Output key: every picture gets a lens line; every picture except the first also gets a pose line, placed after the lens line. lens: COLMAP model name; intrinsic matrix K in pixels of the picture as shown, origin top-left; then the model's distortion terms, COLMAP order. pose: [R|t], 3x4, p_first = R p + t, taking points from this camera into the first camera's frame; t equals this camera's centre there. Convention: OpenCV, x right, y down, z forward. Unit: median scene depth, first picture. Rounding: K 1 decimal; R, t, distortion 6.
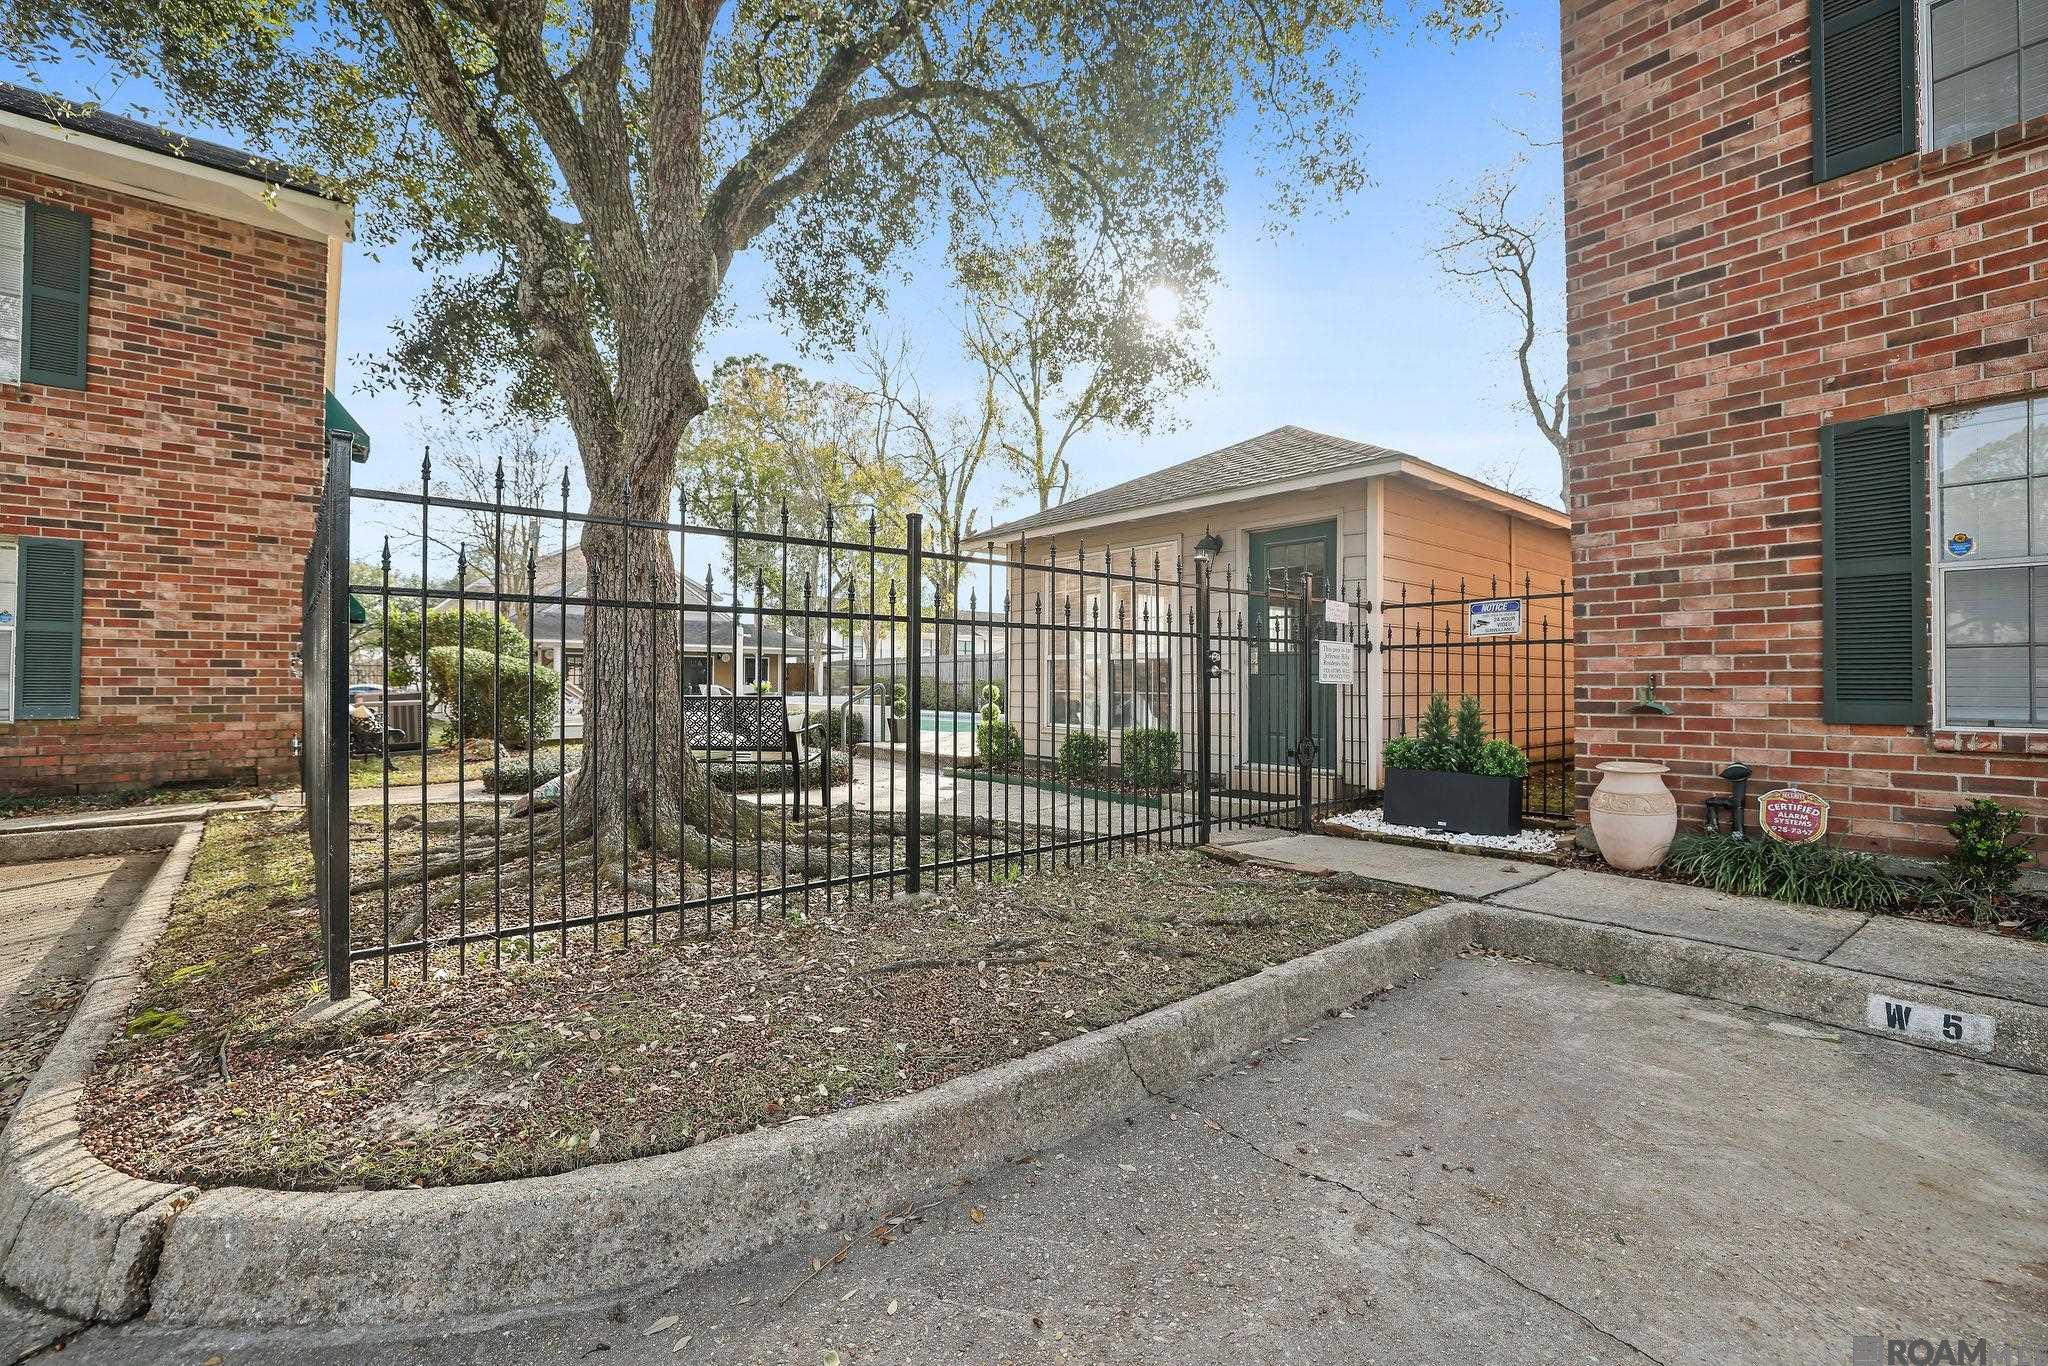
lens RADIAL K [[872.2, 0, 1020.5], [0, 872.2, 682.1], [0, 0, 1]] dist [-0.057454, 0.019841]
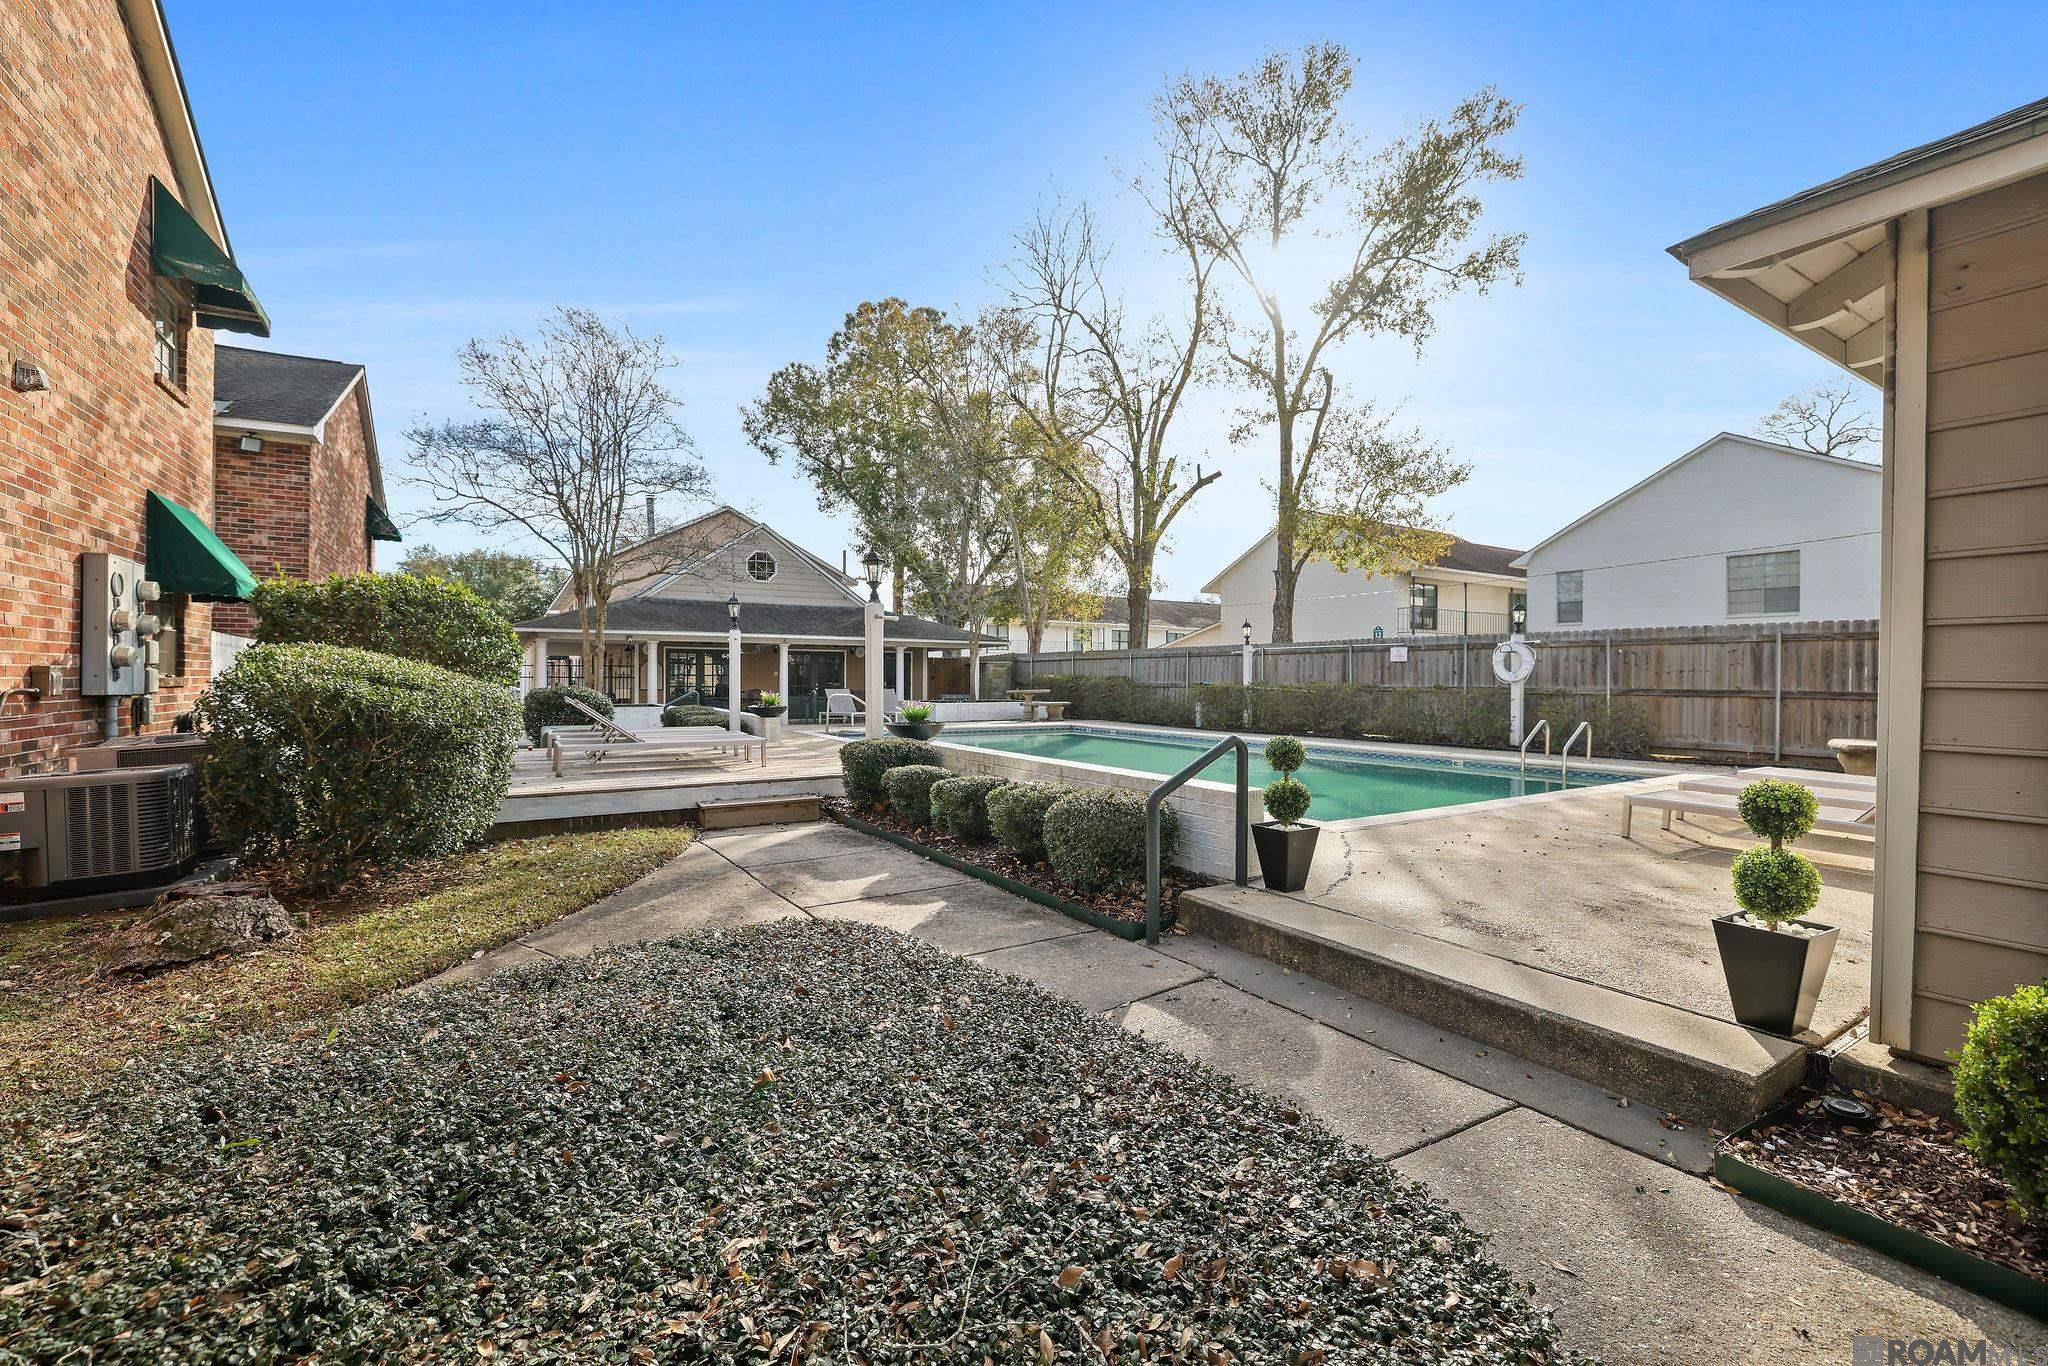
lens RADIAL K [[872.2, 0, 1020.5], [0, 872.2, 682.1], [0, 0, 1]] dist [-0.057454, 0.019841]
pose [[0.989503, 0.001543, -0.144505, -0.075872], [-0.001078, 0.999994, 0.003295, -0.002184], [0.144509, -0.003105, 0.989499, 0.223205]]
